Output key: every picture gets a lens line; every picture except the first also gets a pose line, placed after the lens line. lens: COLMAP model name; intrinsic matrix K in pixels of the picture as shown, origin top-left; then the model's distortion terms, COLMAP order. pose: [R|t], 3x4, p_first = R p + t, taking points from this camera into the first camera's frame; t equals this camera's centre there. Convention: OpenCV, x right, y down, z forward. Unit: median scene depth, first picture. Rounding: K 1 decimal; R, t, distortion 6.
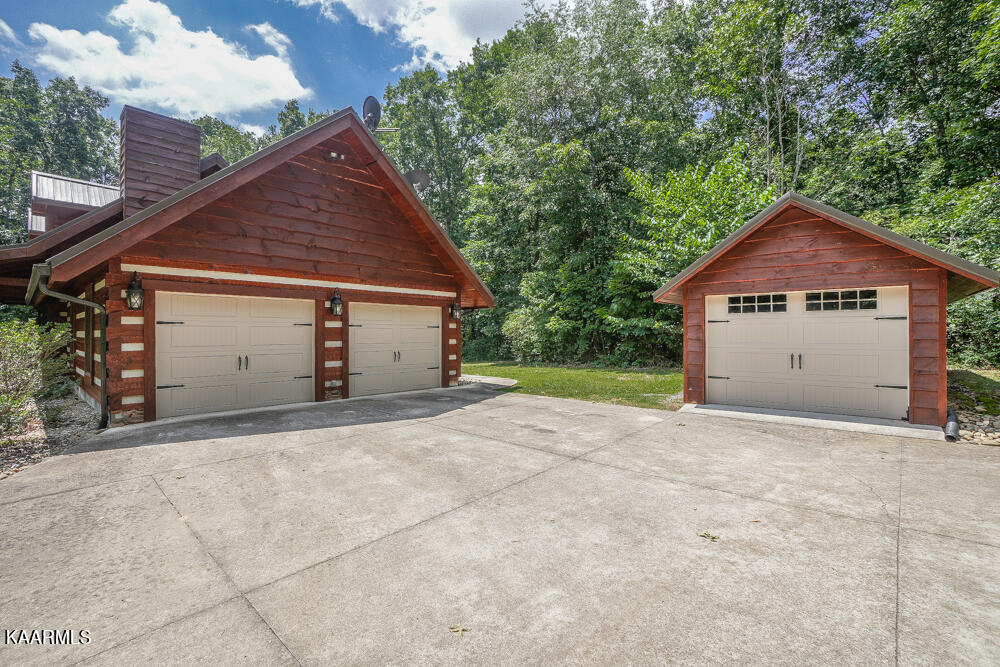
lens RADIAL K [[438.2, 0, 484.4], [0, 438.2, 334.9], [0, 0, 1]] dist [-0.039881, 0.000901]
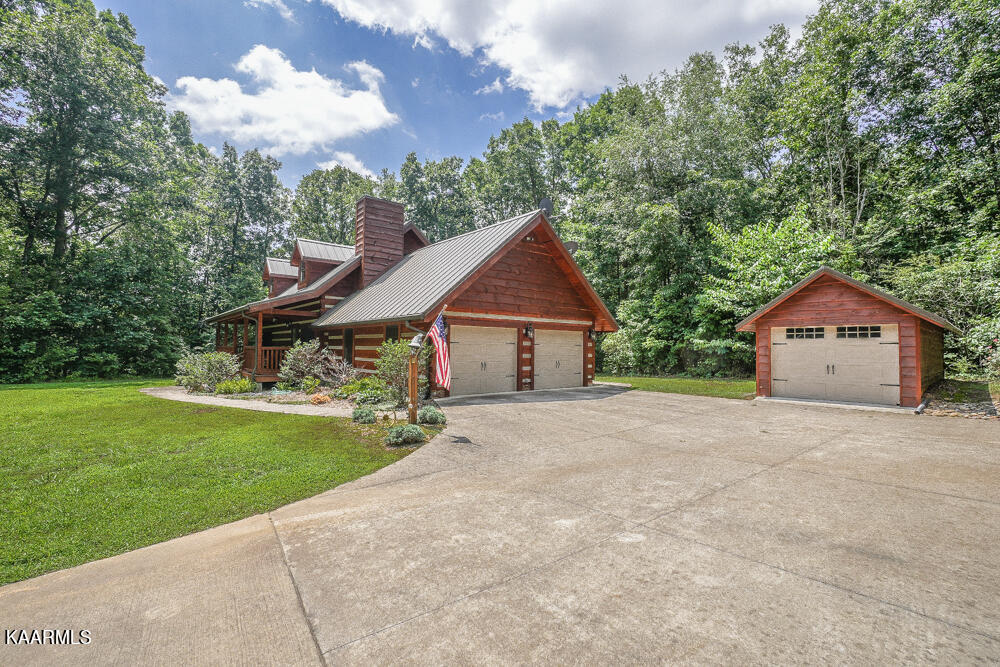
lens RADIAL K [[441.5, 0, 500.0], [0, 441.5, 333.5], [0, 0, 1]] dist [-0.017598, 0.000053]
pose [[0.994375, 0.006270, -0.105730, -0.217256], [-0.010227, 0.999266, -0.036918, -0.000098], [0.105421, 0.037792, 0.993709, -0.499497]]
